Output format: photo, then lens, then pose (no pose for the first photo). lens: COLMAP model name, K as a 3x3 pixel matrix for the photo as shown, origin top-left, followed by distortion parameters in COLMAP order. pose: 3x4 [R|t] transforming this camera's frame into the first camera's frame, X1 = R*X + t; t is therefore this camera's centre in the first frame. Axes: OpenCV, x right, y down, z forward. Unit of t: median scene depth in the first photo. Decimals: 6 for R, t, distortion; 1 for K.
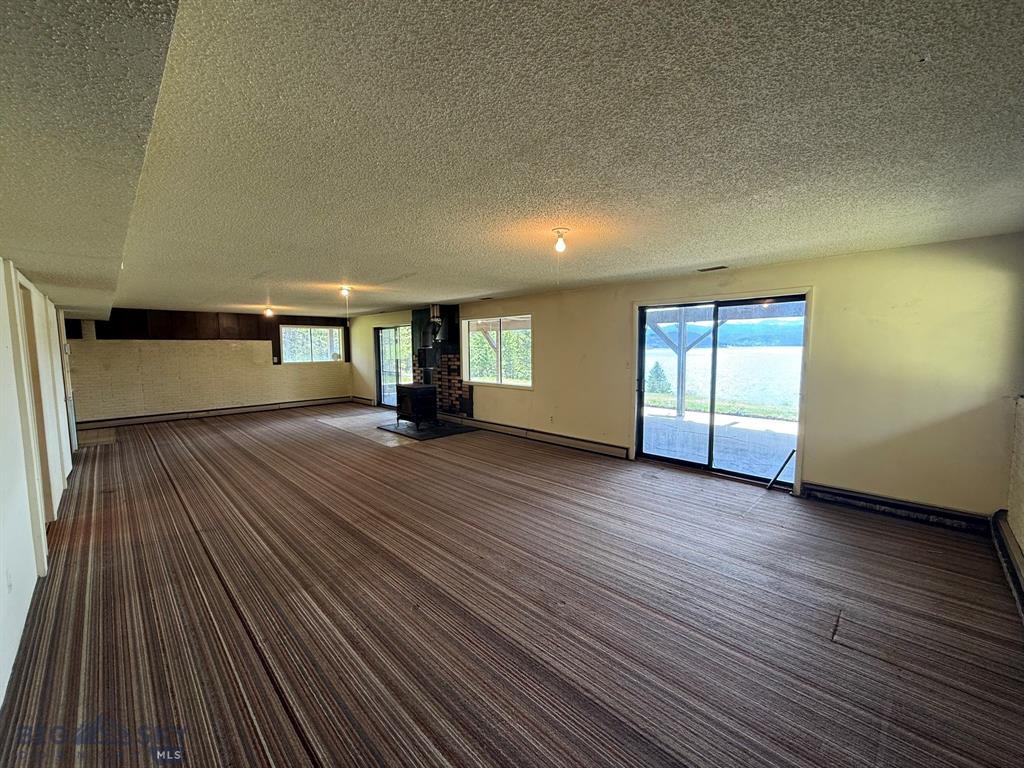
lens RADIAL K [[408.6, 0, 508.0], [0, 408.6, 383.6], [0, 0, 1]] dist [0.002951, 0.000463]
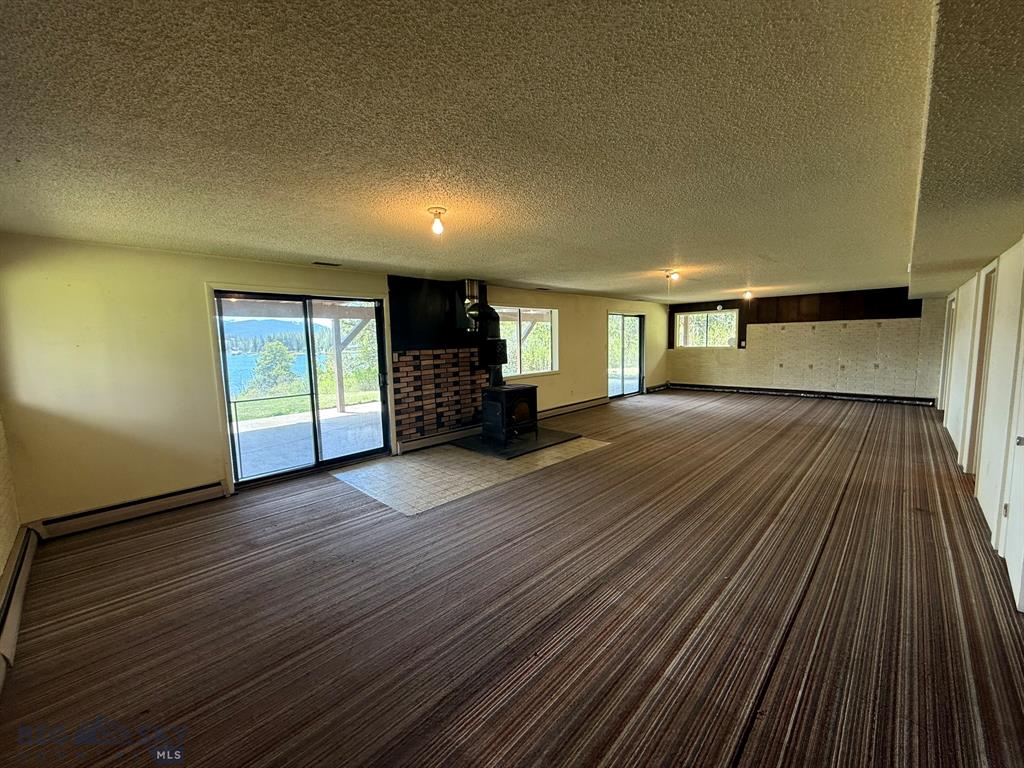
lens RADIAL K [[408.8, 0, 534.4], [0, 408.8, 356.7], [0, 0, 1]] dist [0.049272, 0.000126]
pose [[-0.048083, -0.042032, 0.997959, -0.920825], [0.108680, 0.992962, 0.047058, -0.078492], [-0.992913, 0.110720, -0.043176, 0.917600]]
